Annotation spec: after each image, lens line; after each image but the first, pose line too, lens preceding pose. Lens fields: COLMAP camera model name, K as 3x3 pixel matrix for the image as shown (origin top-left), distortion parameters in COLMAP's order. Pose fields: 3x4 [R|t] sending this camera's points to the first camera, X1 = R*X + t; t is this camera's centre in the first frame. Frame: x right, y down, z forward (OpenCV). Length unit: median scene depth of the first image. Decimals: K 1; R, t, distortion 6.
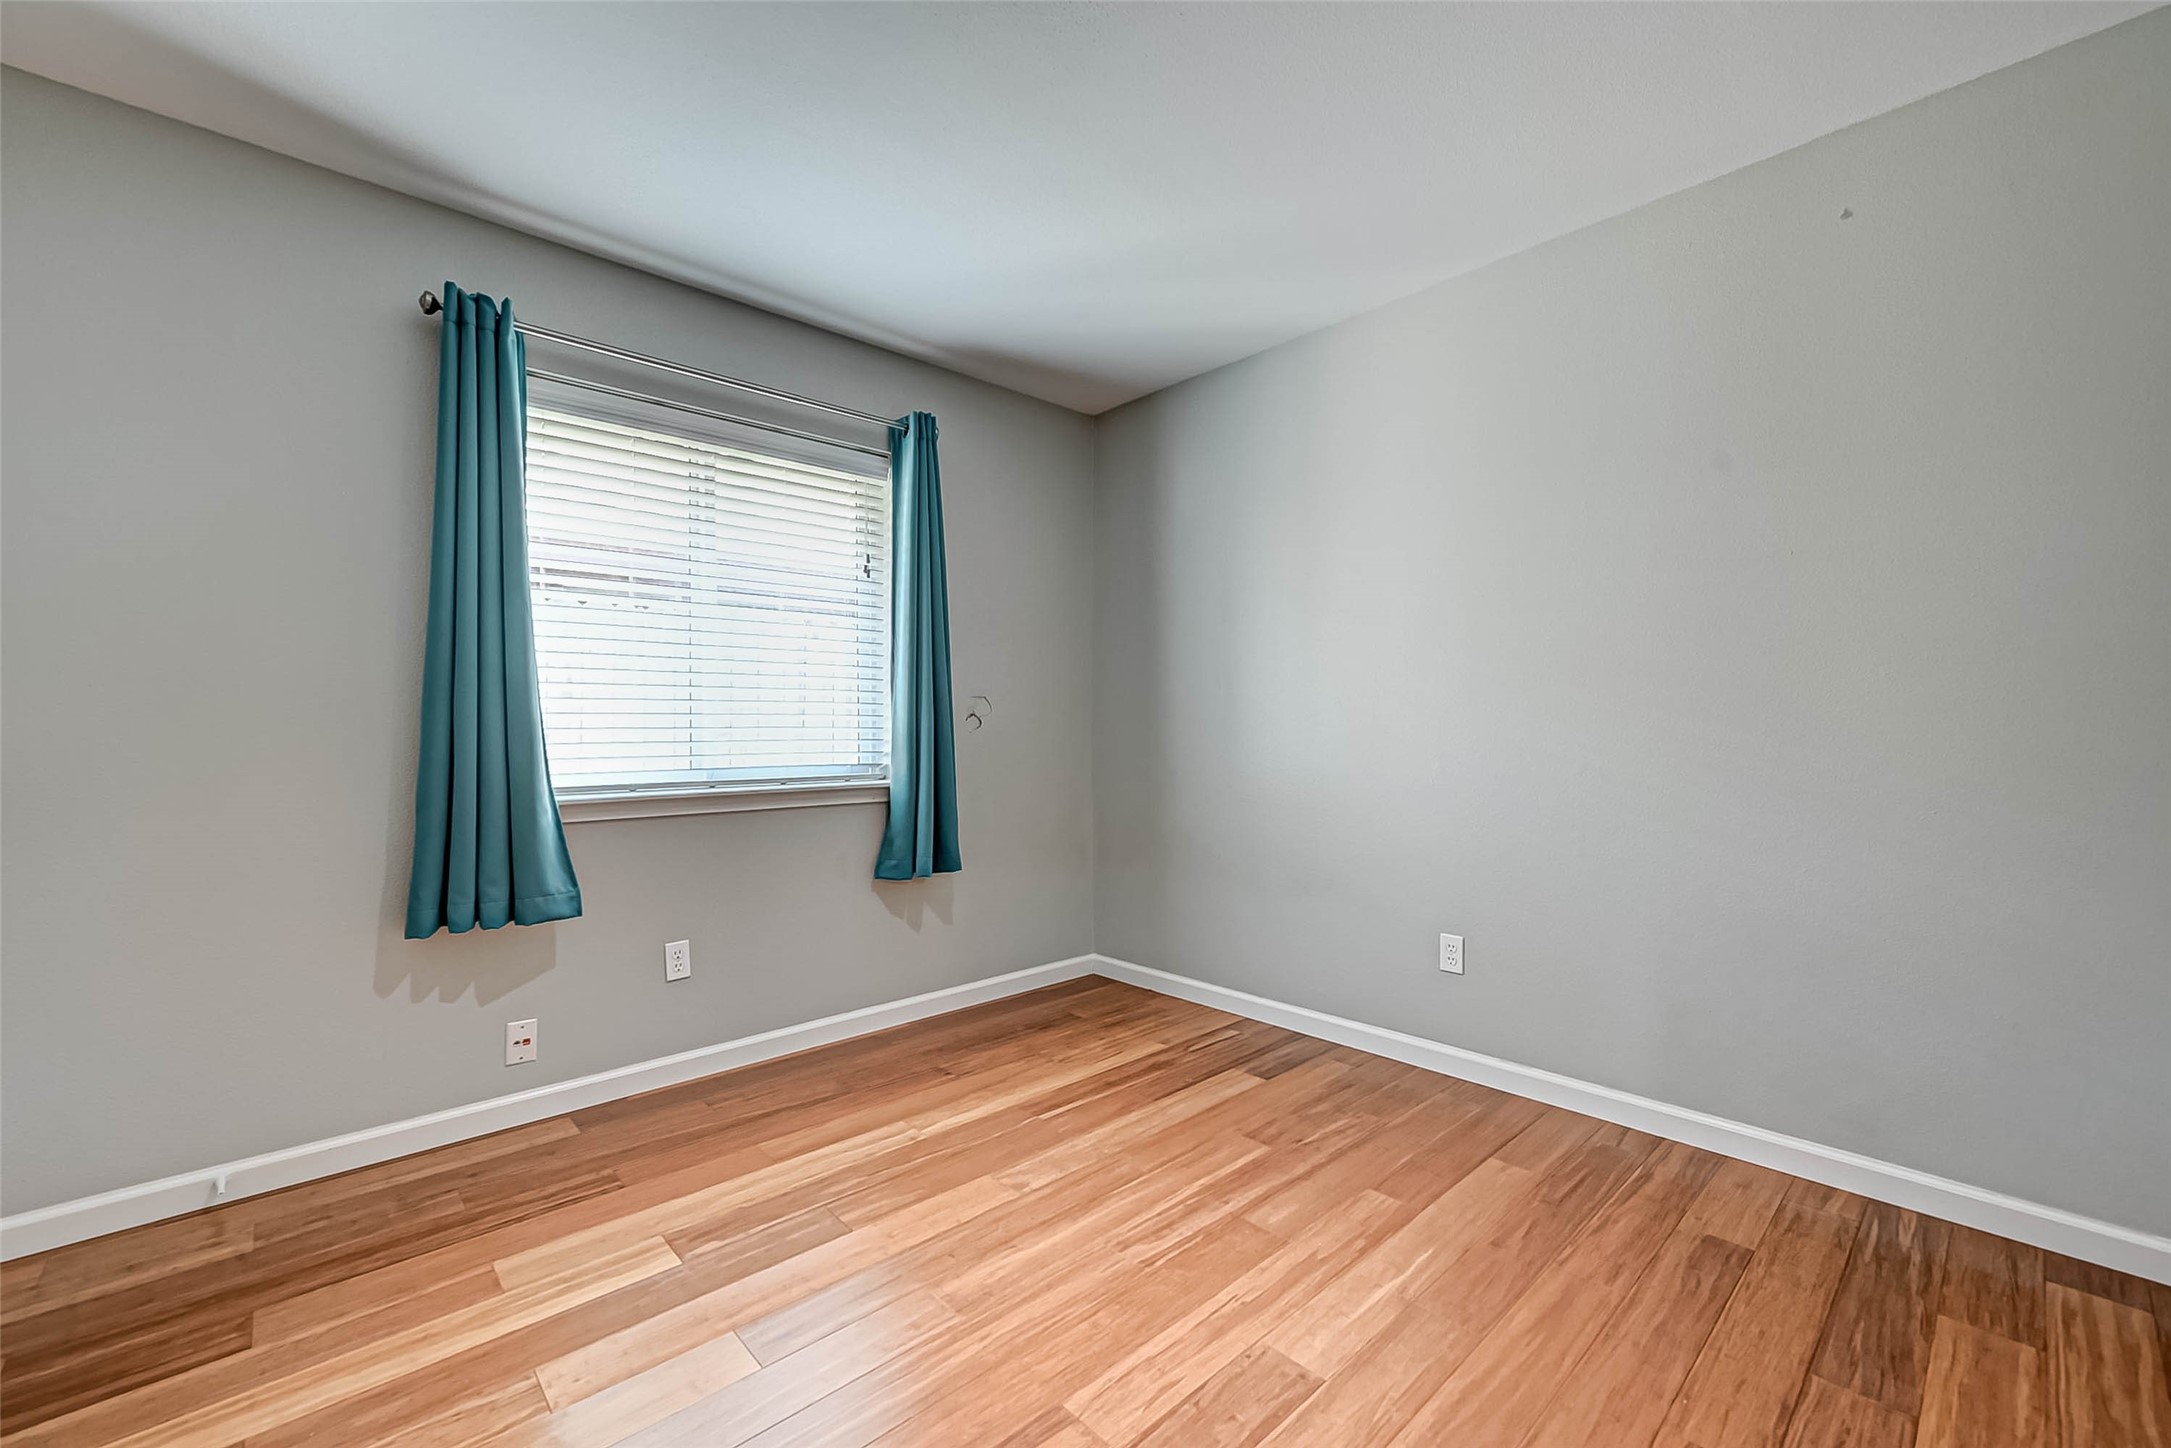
lens RADIAL K [[866.8, 0, 1082.1], [0, 866.8, 722.5], [0, 0, 1]] dist [-0.001328, -0.000044]
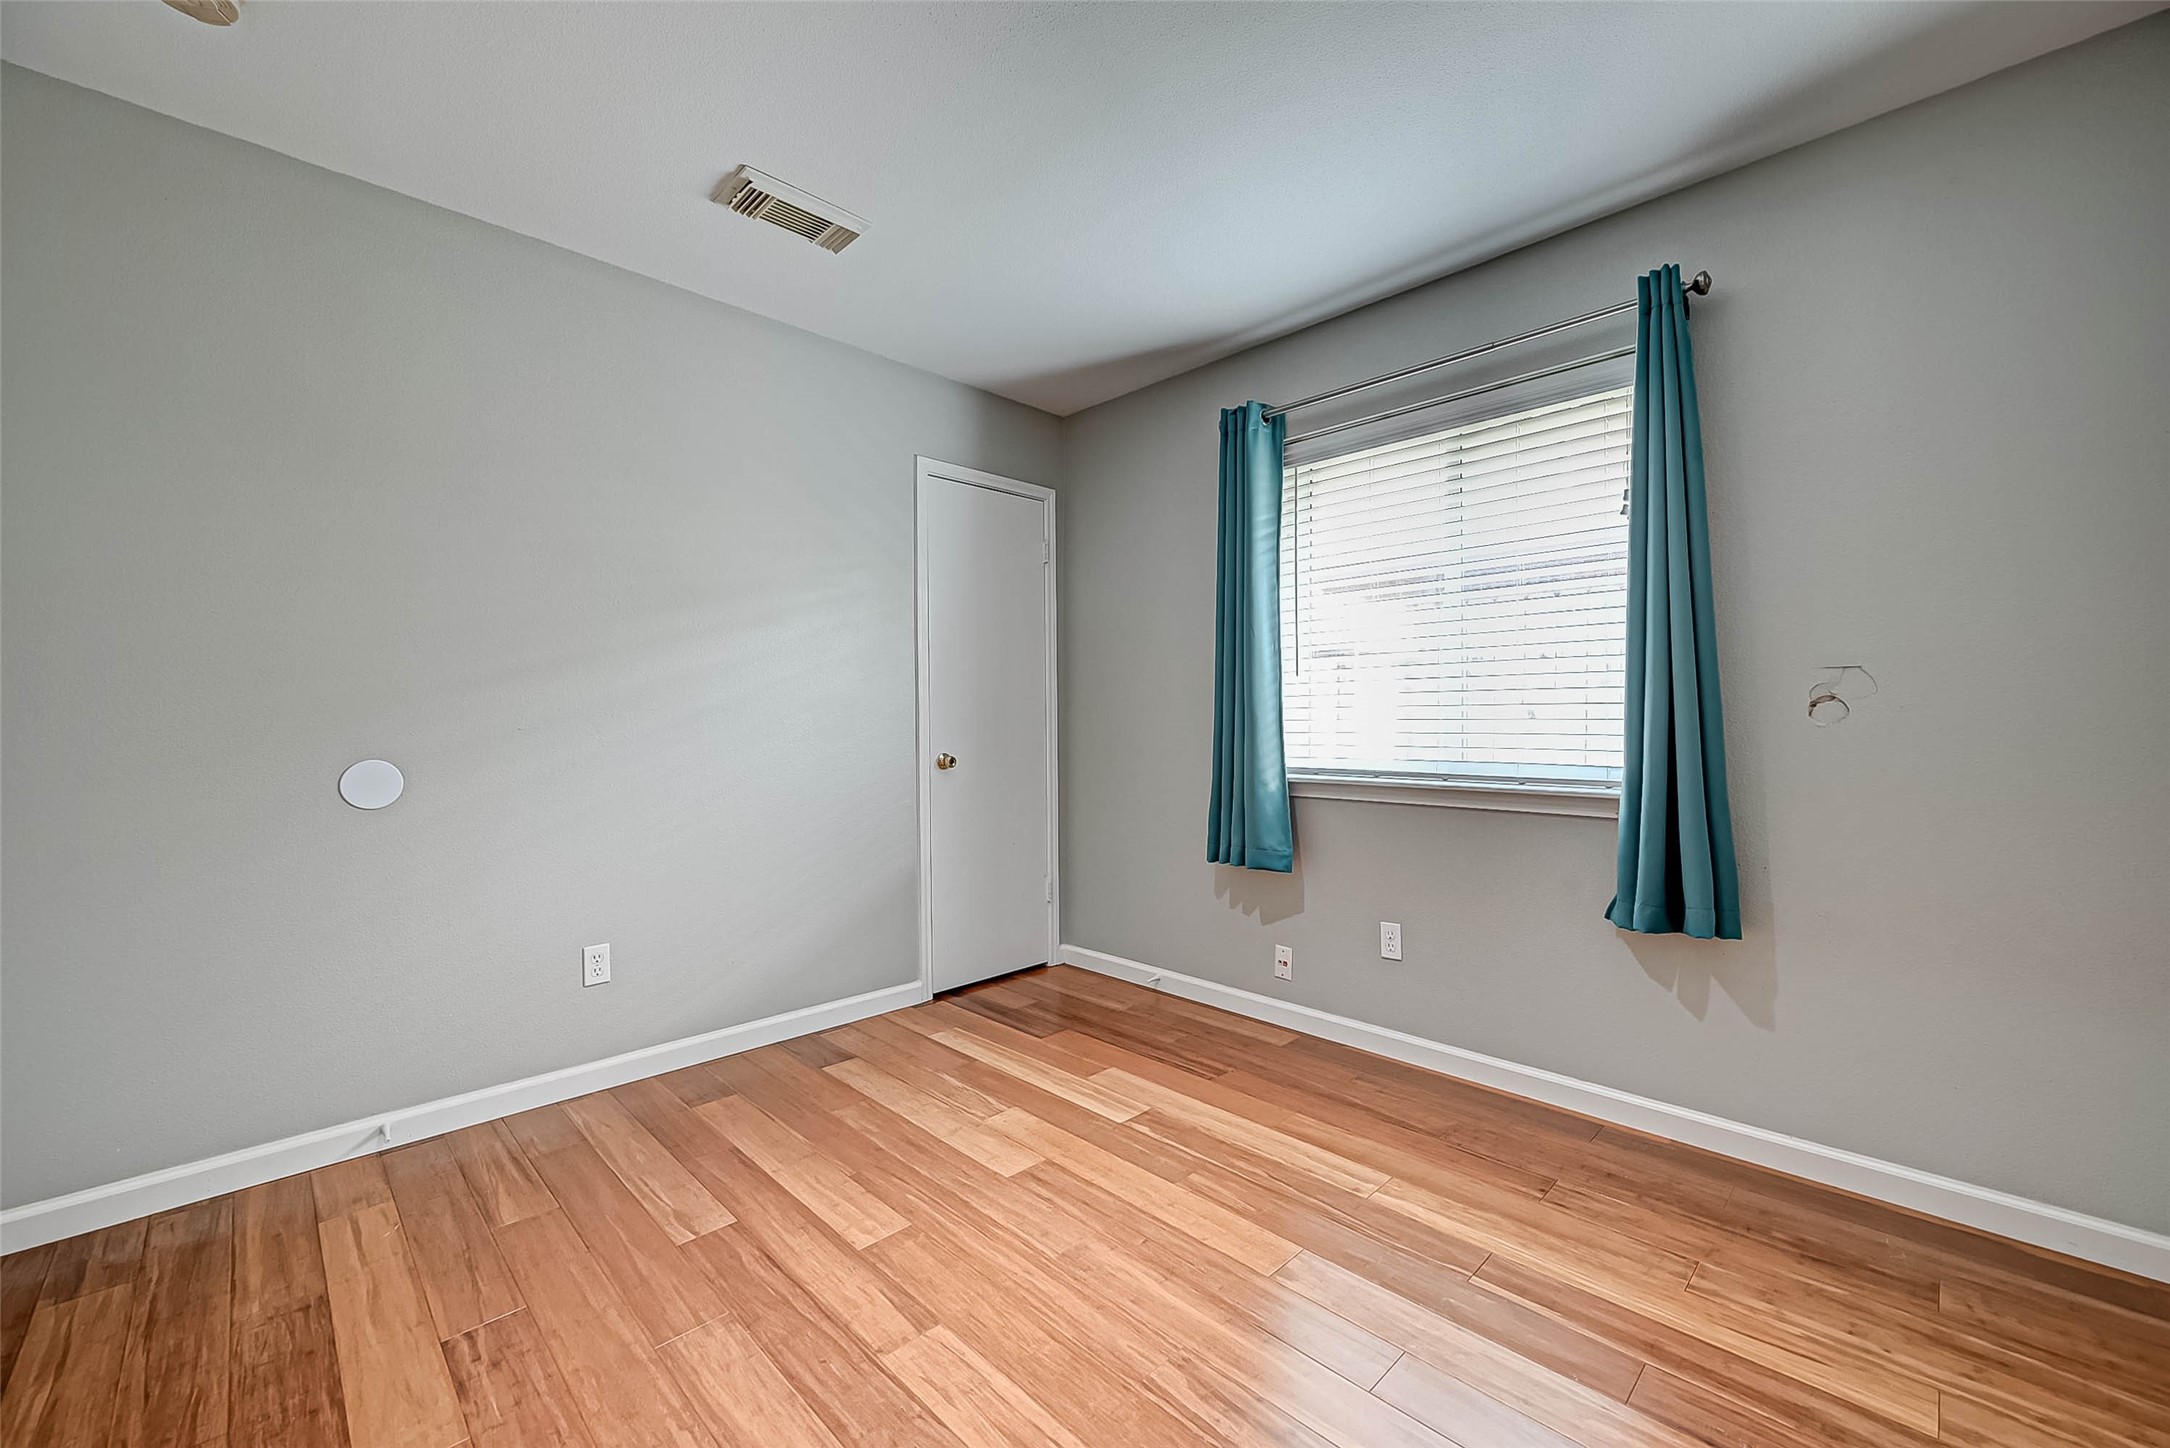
lens RADIAL K [[866.4, 0, 1081.6], [0, 866.4, 722.5], [0, 0, 1]] dist [-0.001328, -0.000044]
pose [[0.039777, 0.007687, -0.999179, 0.634142], [0.007459, 0.999940, 0.007990, -0.001743], [0.999181, -0.007771, 0.039717, 0.657654]]
